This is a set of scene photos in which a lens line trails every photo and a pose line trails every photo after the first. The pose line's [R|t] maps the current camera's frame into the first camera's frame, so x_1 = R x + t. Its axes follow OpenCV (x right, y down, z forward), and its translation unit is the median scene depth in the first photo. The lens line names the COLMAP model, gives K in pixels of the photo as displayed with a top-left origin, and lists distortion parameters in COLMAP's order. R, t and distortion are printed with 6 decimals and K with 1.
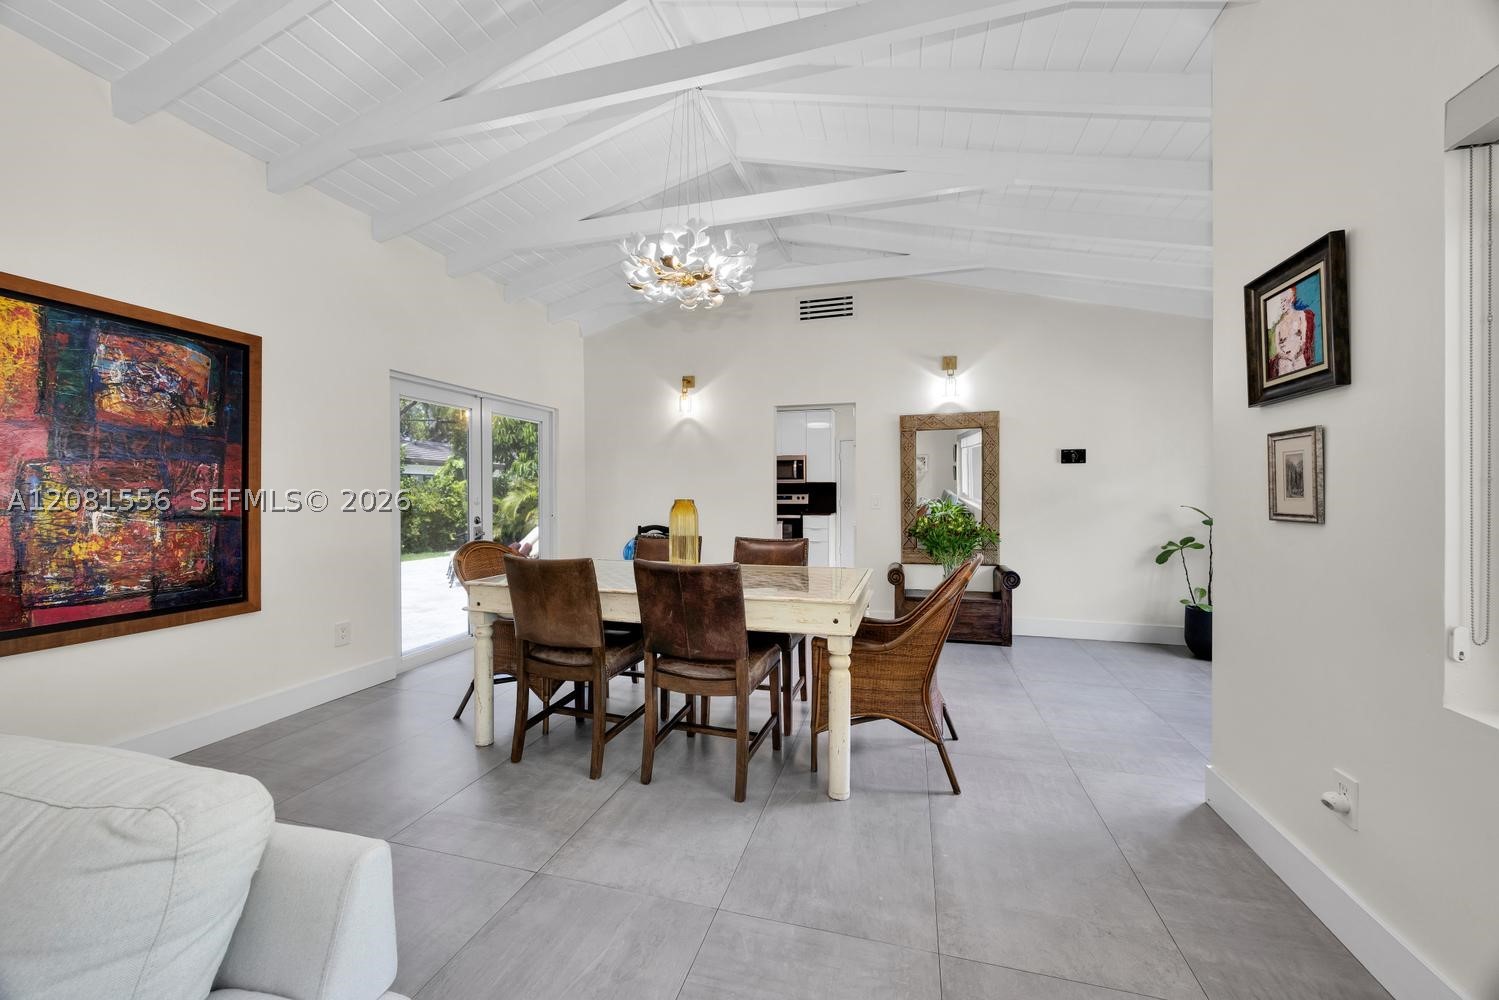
lens RADIAL K [[566.6, 0, 749.5], [0, 566.6, 496.8], [0, 0, 1]] dist [-0.003026, 0.000613]
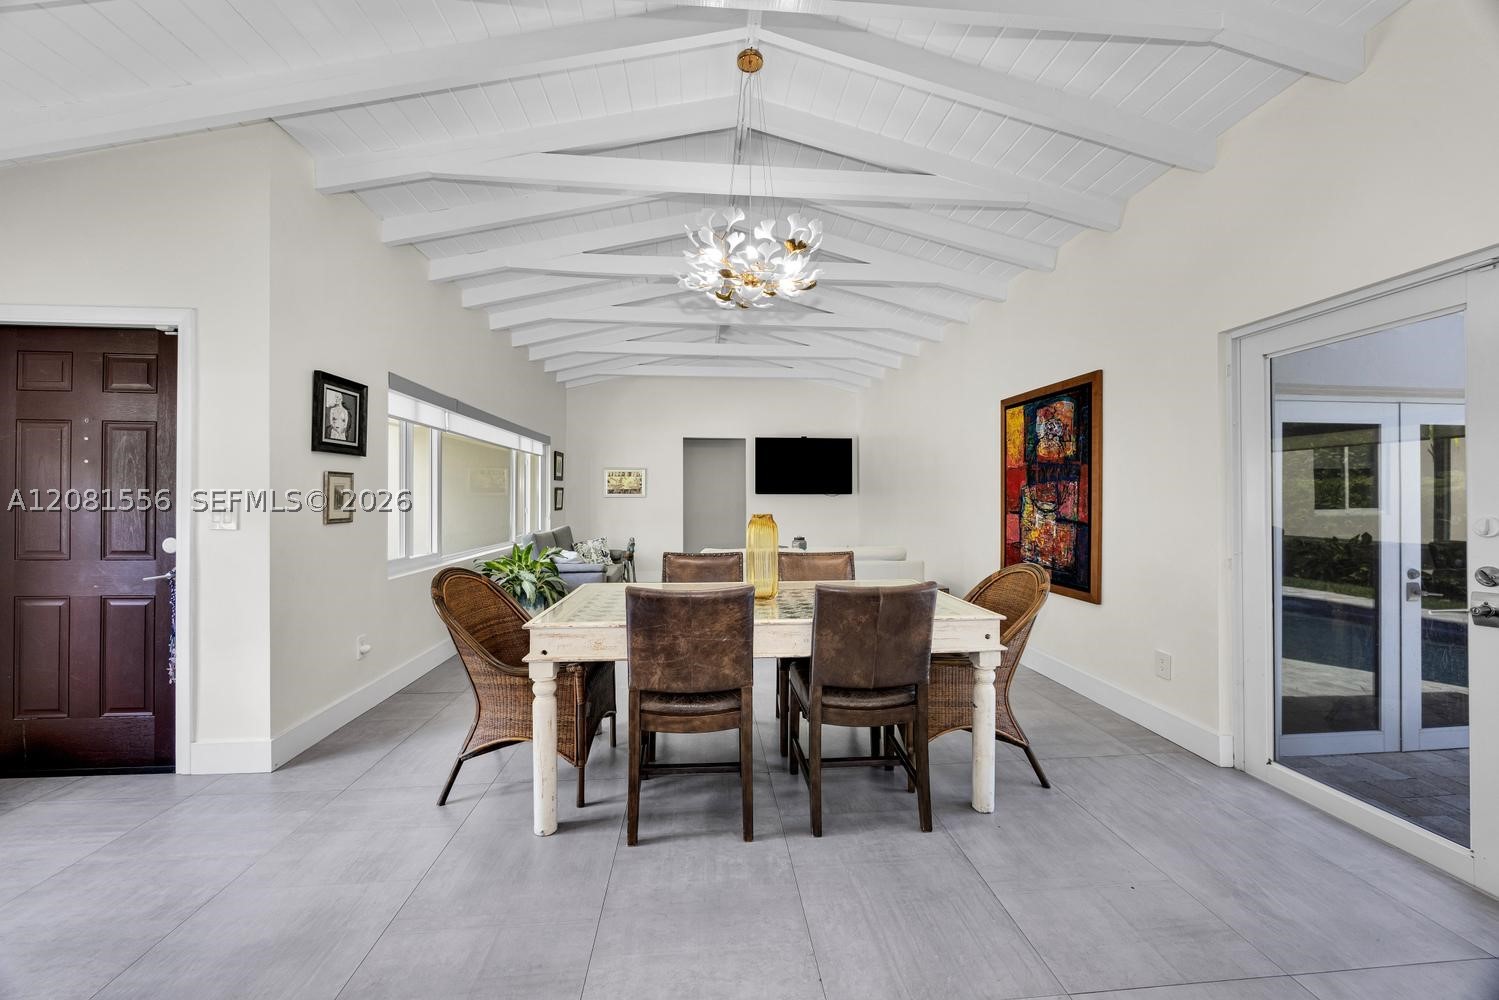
lens RADIAL K [[566.6, 0, 749.8], [0, 566.6, 496.9], [0, 0, 1]] dist [-0.003026, 0.000613]
pose [[-0.935253, 0.001554, -0.353977, 0.260879], [0.000636, 0.999996, 0.002709, -0.029392], [0.353979, 0.002309, -0.935250, 2.175132]]
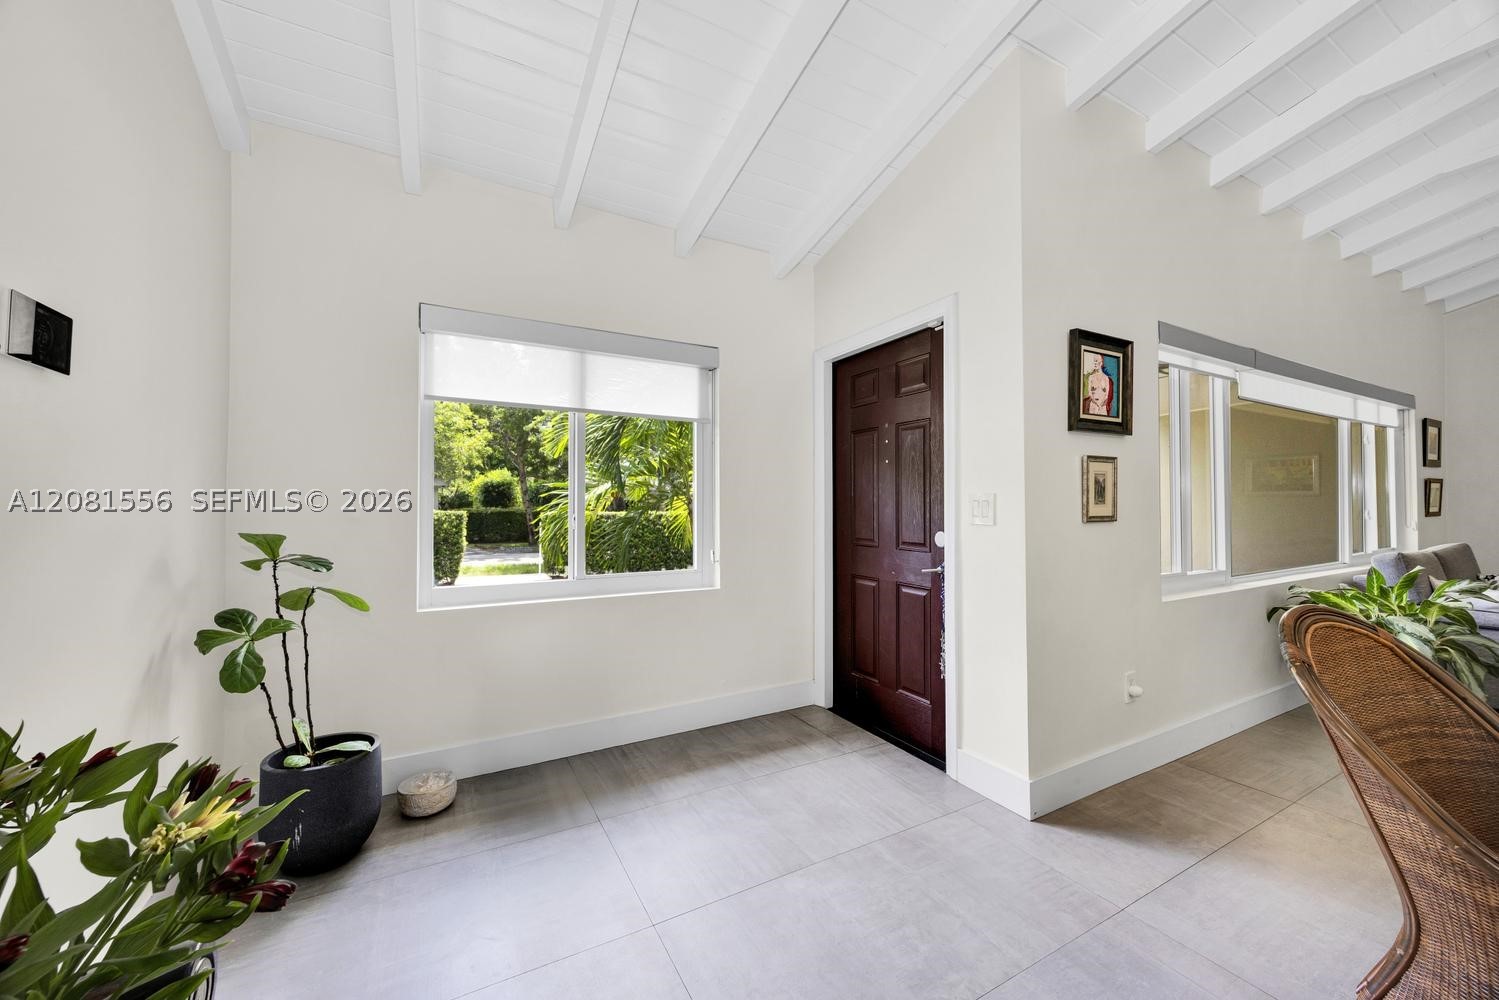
lens RADIAL K [[566.6, 0, 749.5], [0, 566.6, 498.1], [0, 0, 1]] dist [-0.003026, 0.000613]
pose [[-0.700627, 0.016340, 0.713341, 0.395397], [0.008684, 0.999859, -0.014374, -0.001062], [-0.713475, -0.003876, -0.700670, 1.797896]]
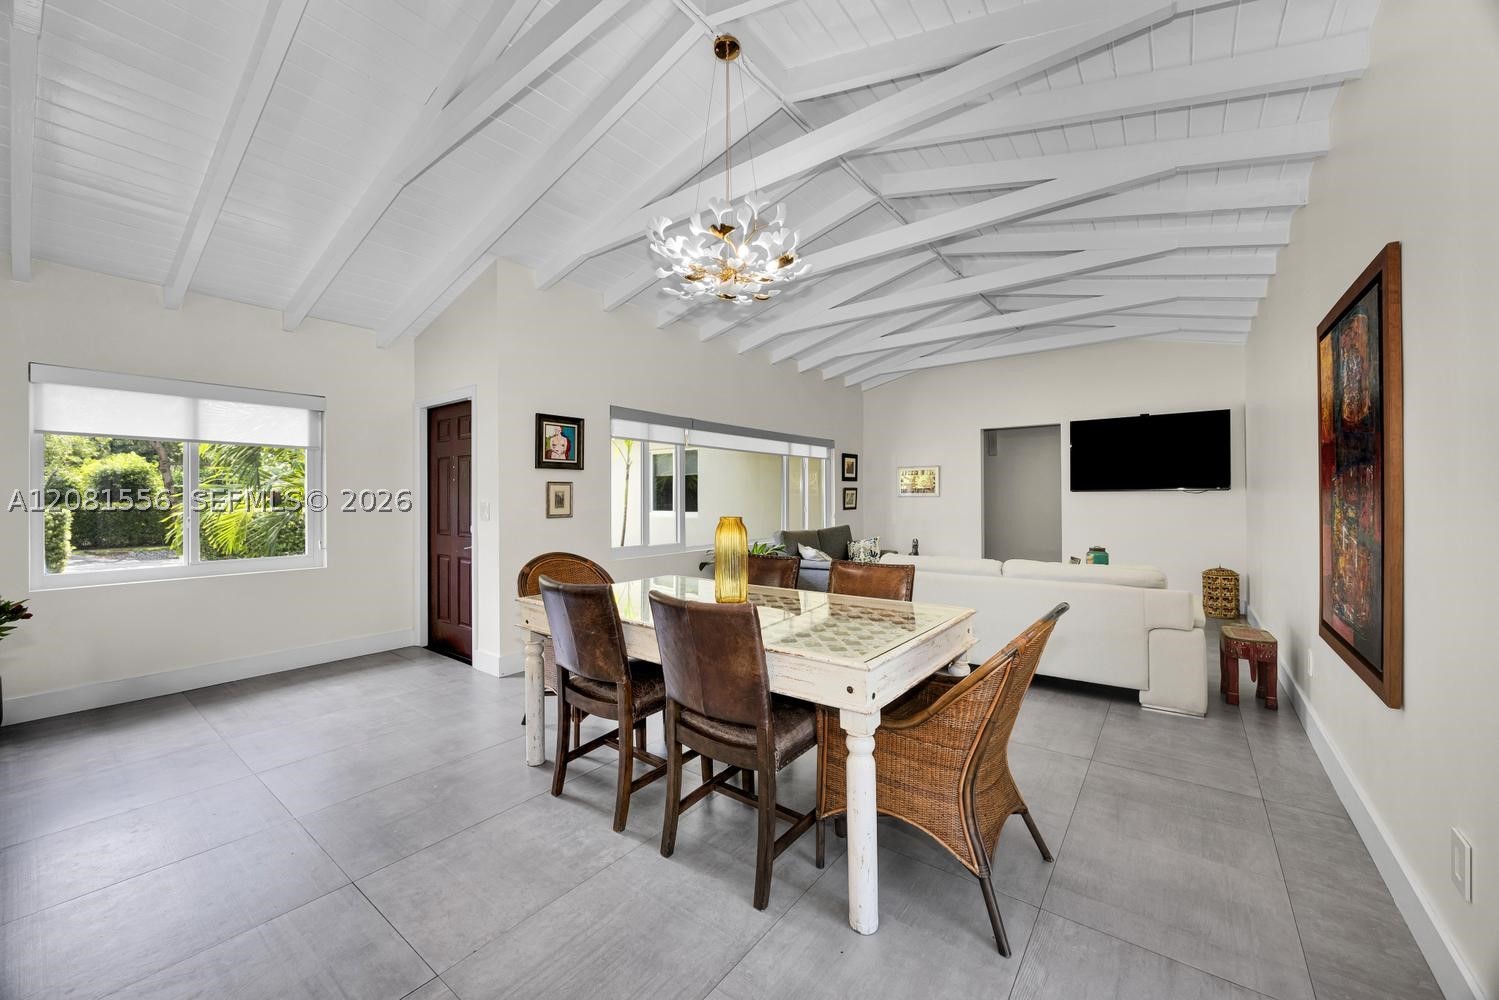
lens RADIAL K [[566.6, 0, 750.5], [0, 566.6, 497.3], [0, 0, 1]] dist [-0.003026, 0.000613]
pose [[-0.929368, 0.008166, 0.369064, -0.547662], [0.009471, 0.999954, 0.001726, -0.030362], [-0.369033, 0.005100, -0.929402, 2.121967]]
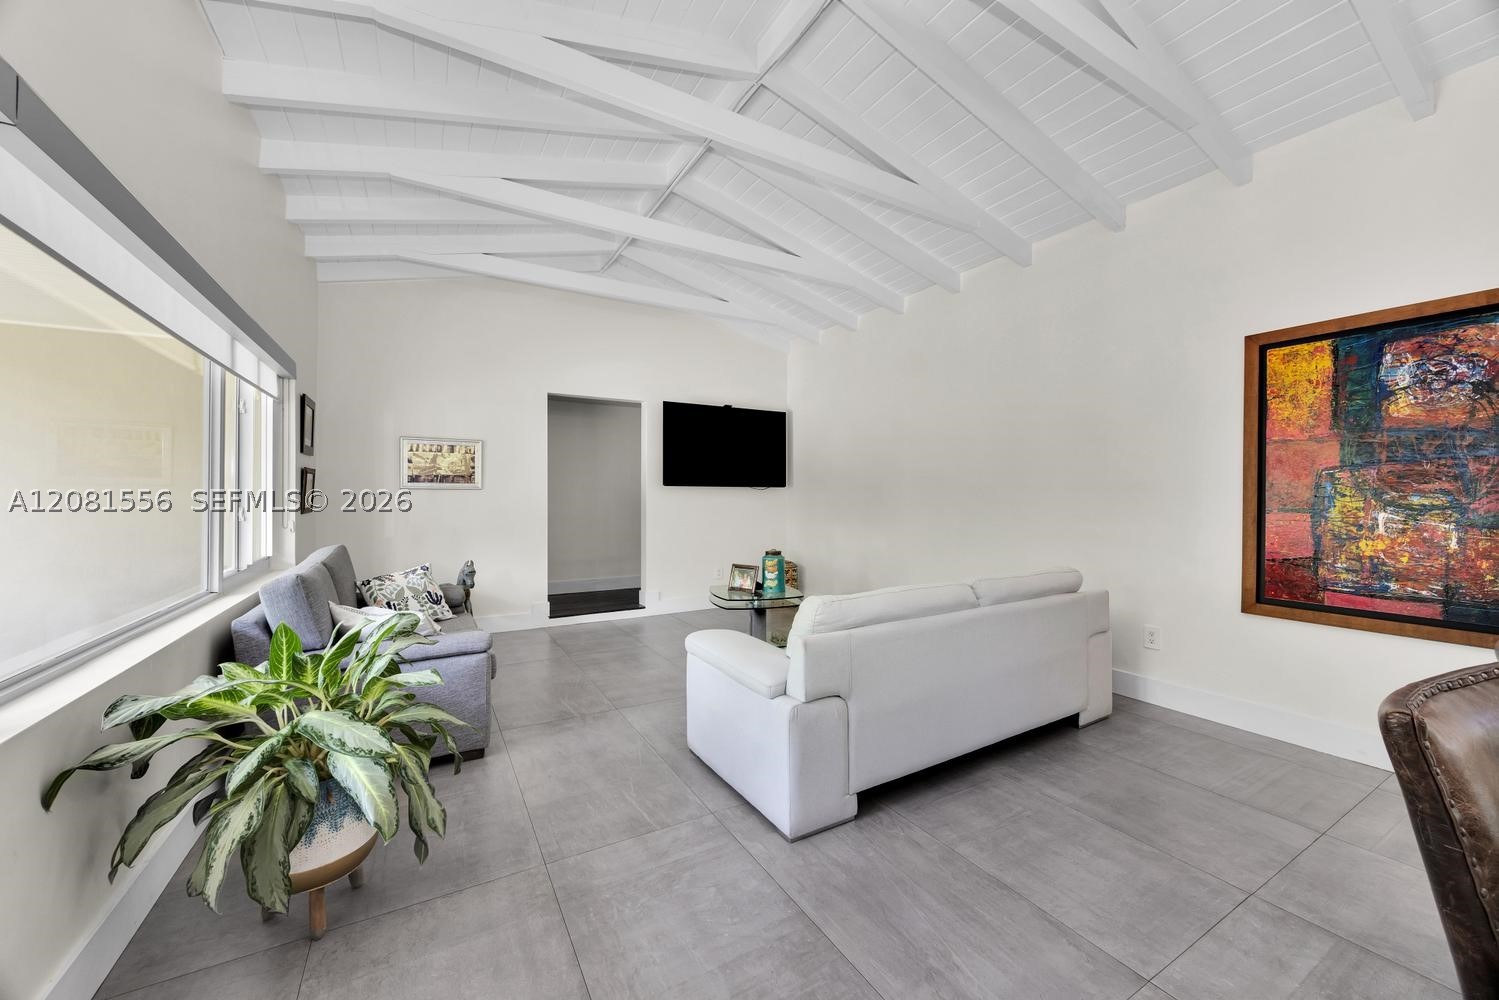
lens RADIAL K [[566.6, 0, 750.4], [0, 566.6, 496.3], [0, 0, 1]] dist [-0.003026, 0.000613]
pose [[-0.696553, 0.000896, -0.717504, 0.414384], [-0.002877, 0.999988, 0.004041, -0.005292], [0.717499, 0.004879, -0.696542, 0.836050]]
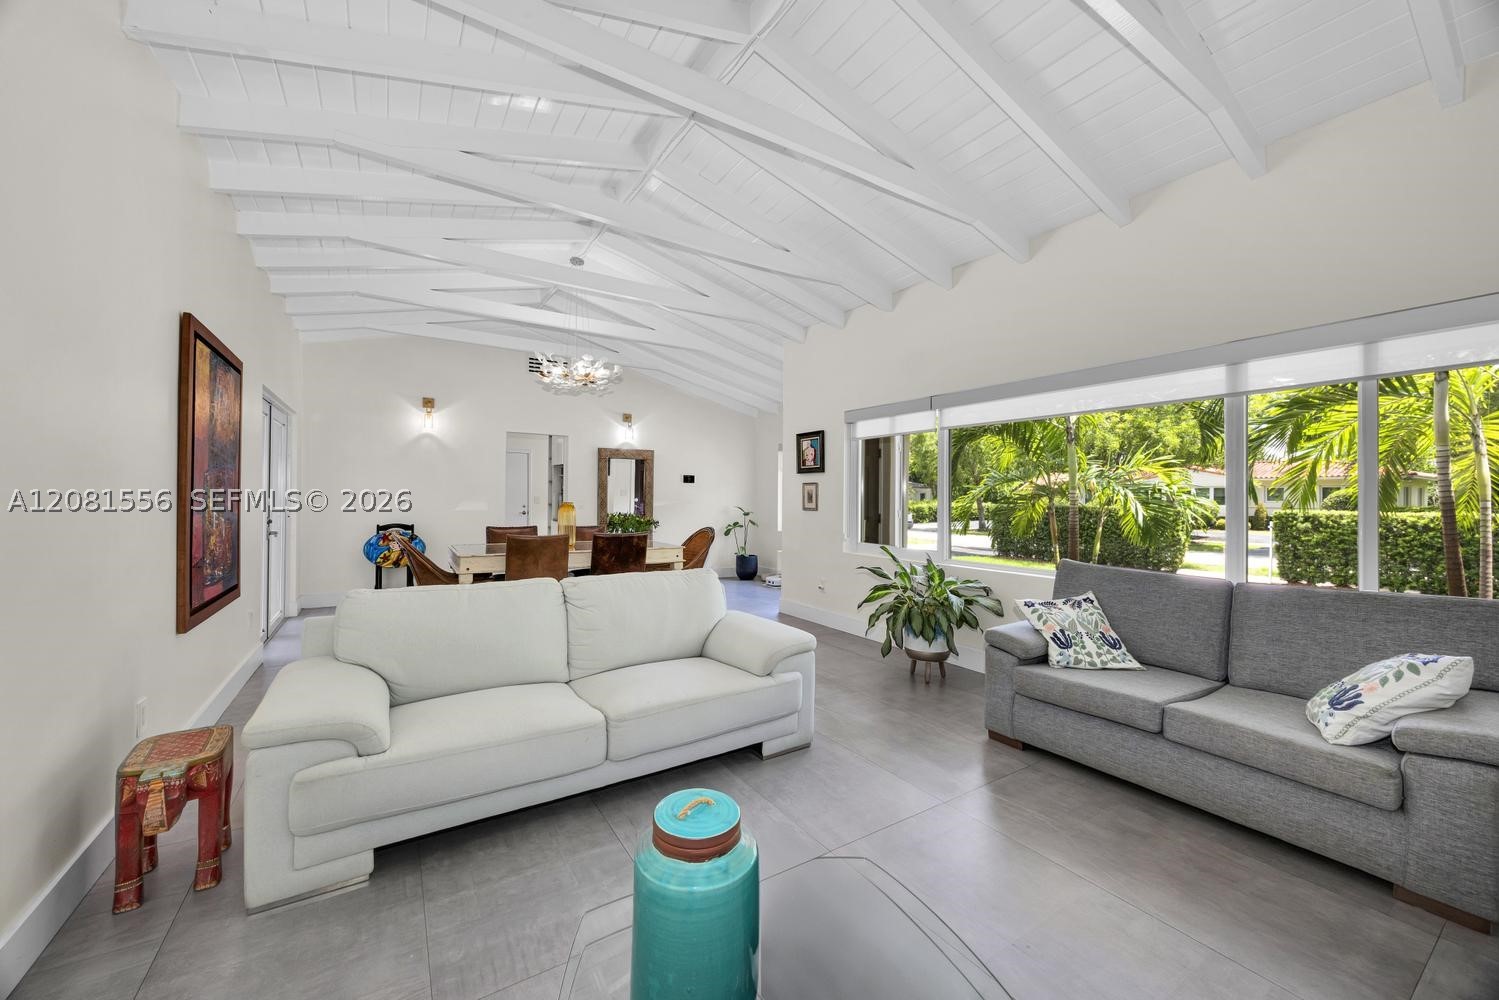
lens RADIAL K [[566.6, 0, 749.4], [0, 566.6, 499.6], [0, 0, 1]] dist [-0.003026, 0.000613]
pose [[0.666516, 0.006850, 0.745459, -1.225805], [-0.007650, 0.999968, -0.002348, -0.005655], [-0.745451, -0.004137, 0.666547, -0.668101]]
